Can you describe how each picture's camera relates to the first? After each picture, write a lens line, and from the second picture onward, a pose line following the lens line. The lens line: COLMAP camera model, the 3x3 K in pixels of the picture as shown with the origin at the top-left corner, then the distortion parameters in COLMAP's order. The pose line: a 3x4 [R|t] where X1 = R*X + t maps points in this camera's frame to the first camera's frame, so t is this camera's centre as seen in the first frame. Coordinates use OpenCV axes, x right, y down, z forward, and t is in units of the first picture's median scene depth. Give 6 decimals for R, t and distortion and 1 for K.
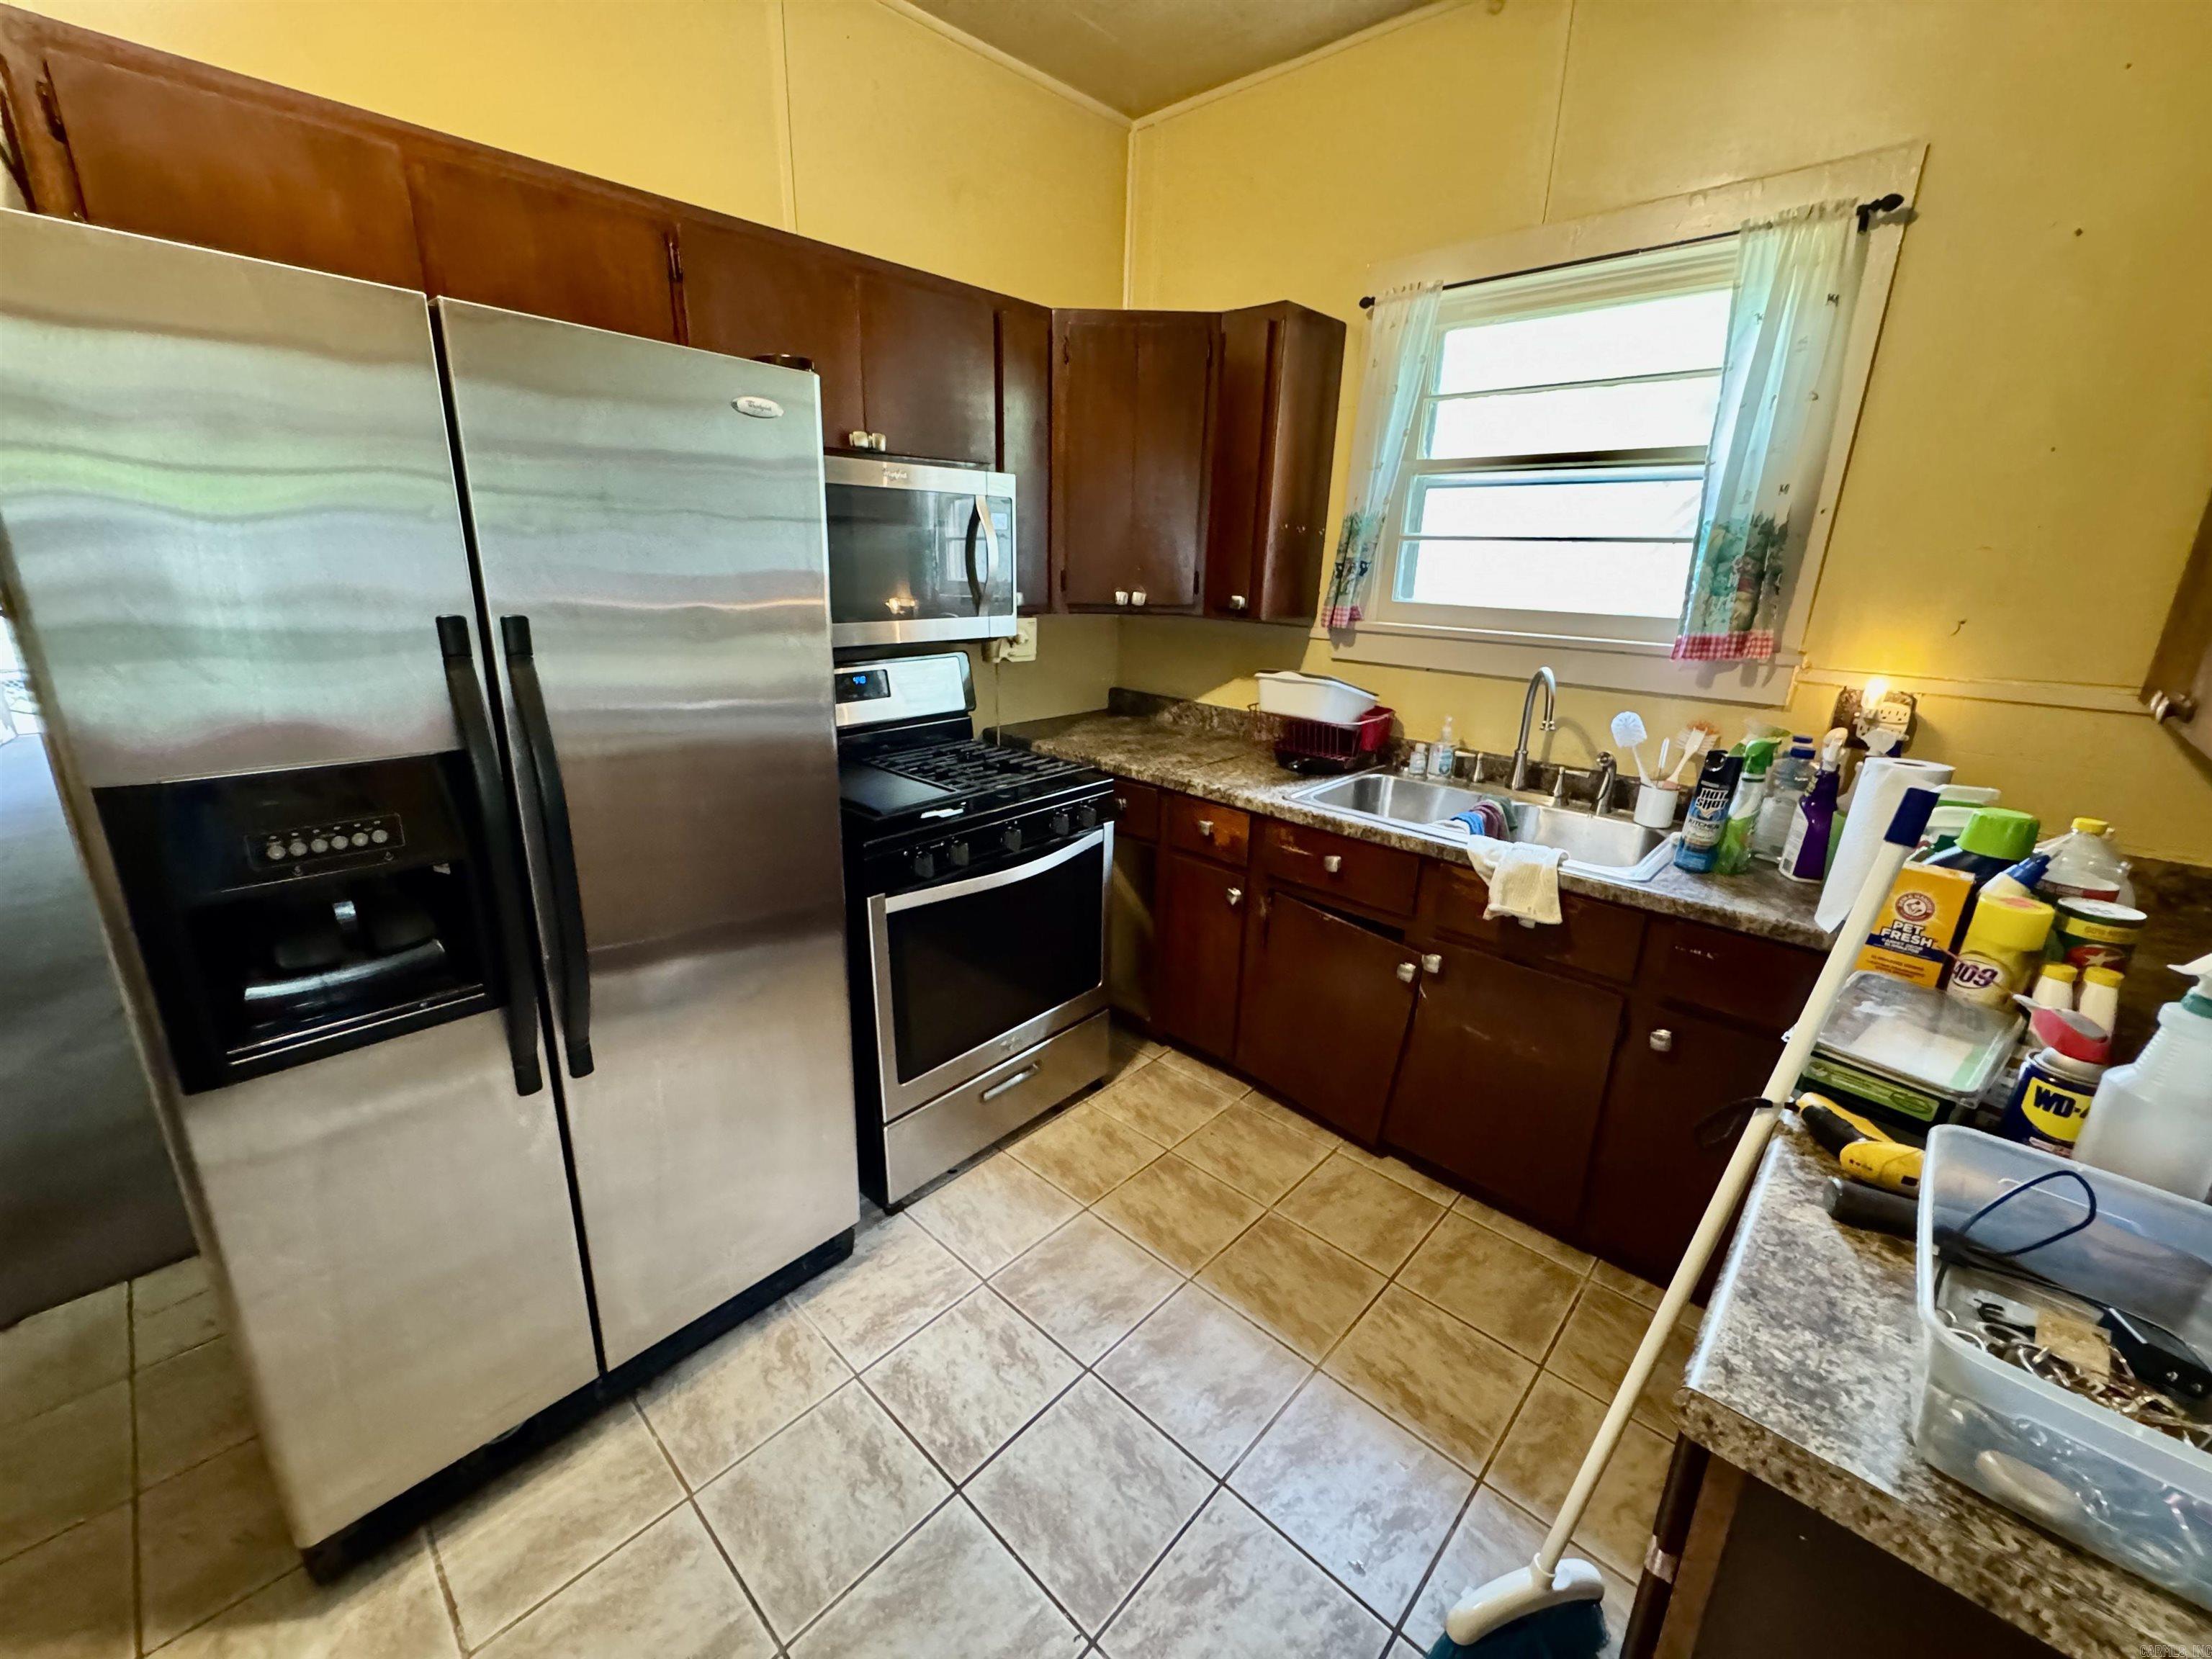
lens RADIAL K [[884.8, 0, 1105.3], [0, 884.8, 826.0], [0, 0, 1]] dist [-0.005908, -0.000209]
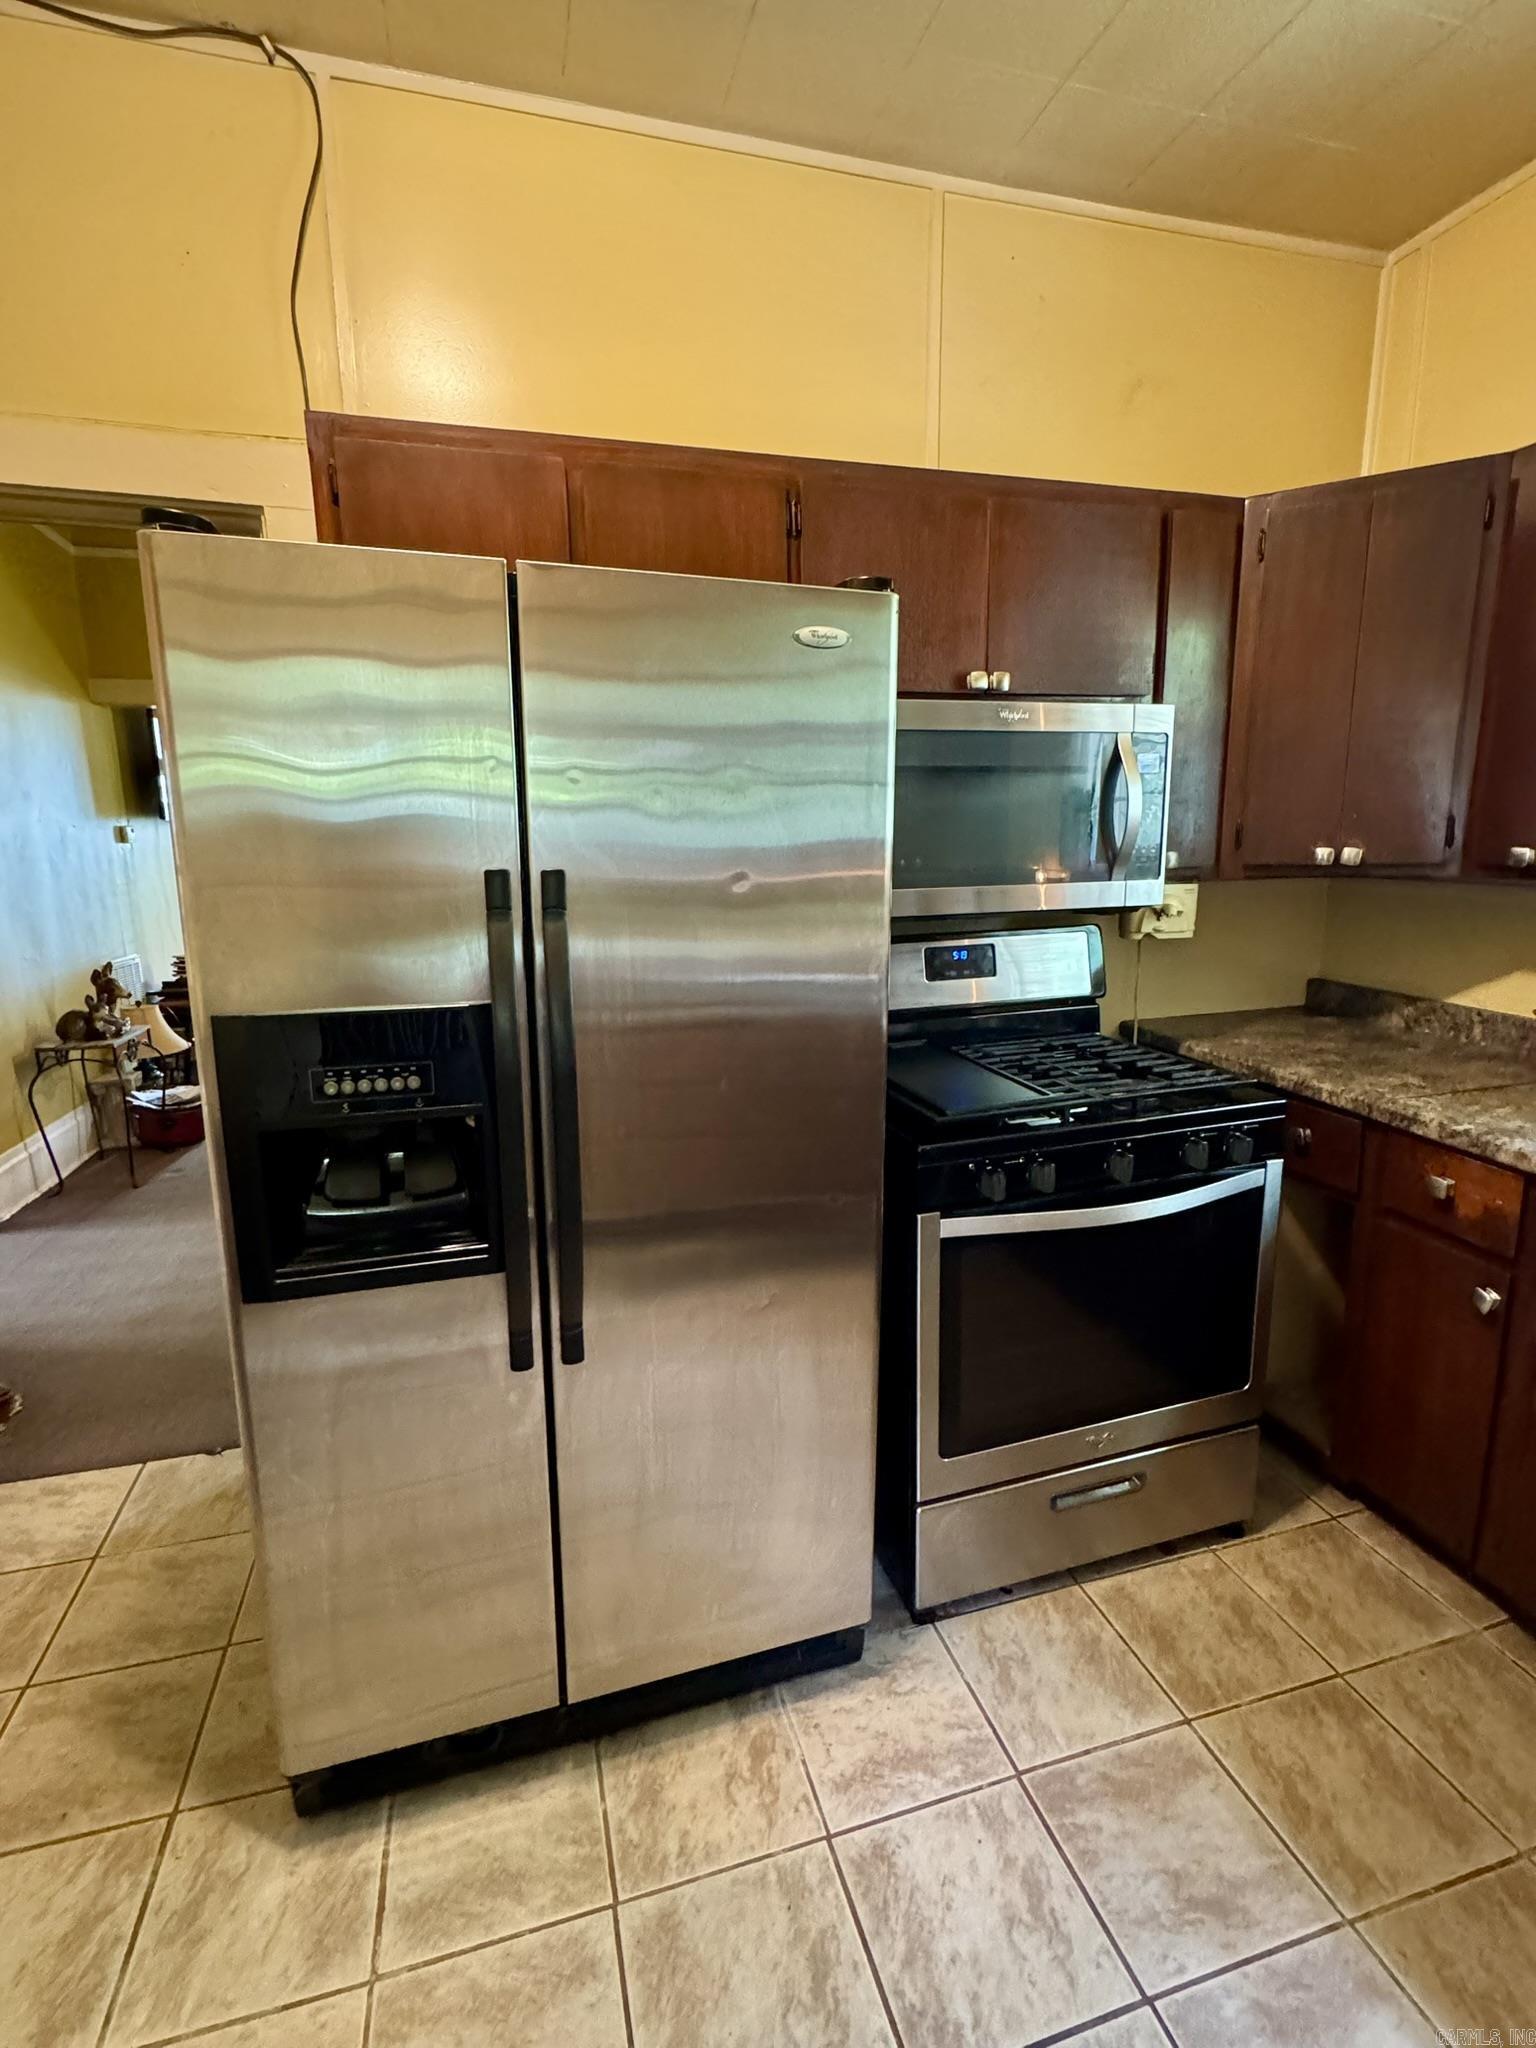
lens RADIAL K [[963.8, 0, 761.2], [0, 963.8, 1018.1], [0, 0, 1]] dist [-0.002685, -0.000894]
pose [[0.857942, 0.058961, -0.510351, 0.045478], [-0.114260, 0.990411, -0.077657, -0.011620], [0.500879, 0.124938, 0.856452, 0.133641]]
